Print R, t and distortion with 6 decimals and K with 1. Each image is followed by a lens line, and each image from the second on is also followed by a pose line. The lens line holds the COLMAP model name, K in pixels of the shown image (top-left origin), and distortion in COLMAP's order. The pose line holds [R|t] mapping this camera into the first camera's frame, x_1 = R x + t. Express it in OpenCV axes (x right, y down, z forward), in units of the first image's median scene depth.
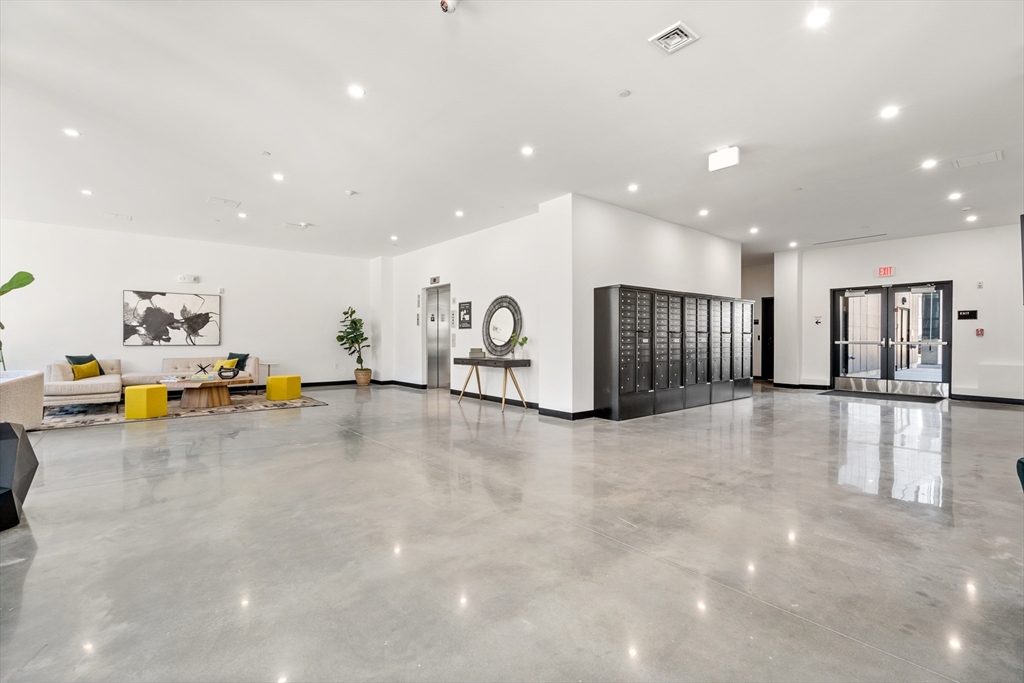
lens RADIAL K [[459.9, 0, 509.8], [0, 459.9, 339.7], [0, 0, 1]] dist [0.001419, -0.000109]
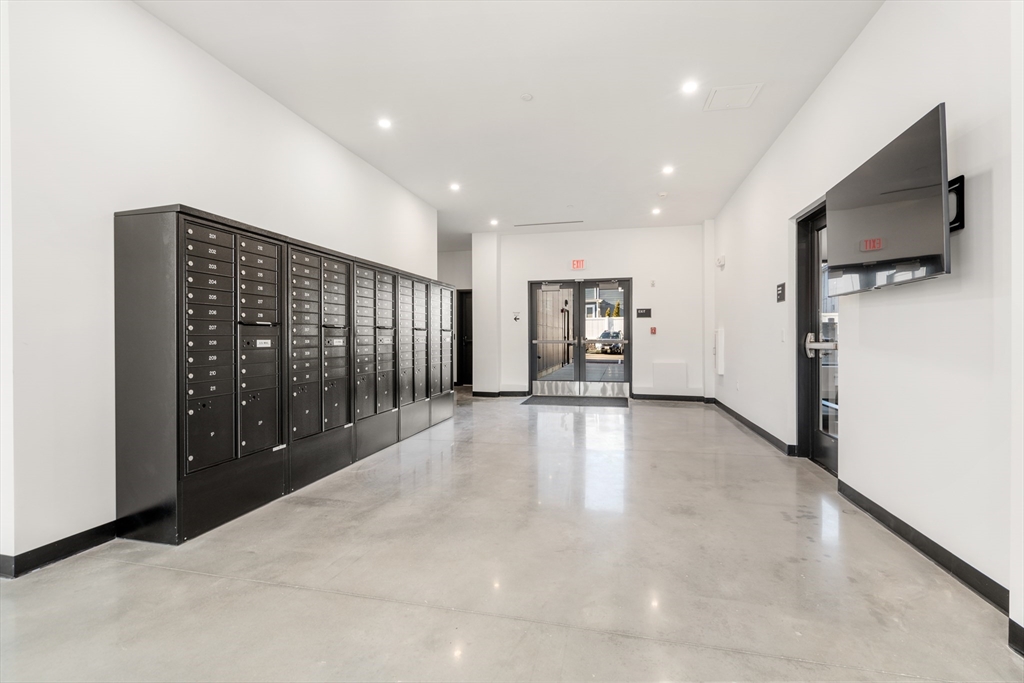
lens RADIAL K [[459.9, 0, 510.5], [0, 459.9, 337.9], [0, 0, 1]] dist [0.001419, -0.000109]
pose [[0.802755, -0.004046, 0.596295, 0.176645], [0.005723, 0.999983, -0.000921, -0.001272], [-0.596282, 0.004152, 0.802765, 0.383912]]
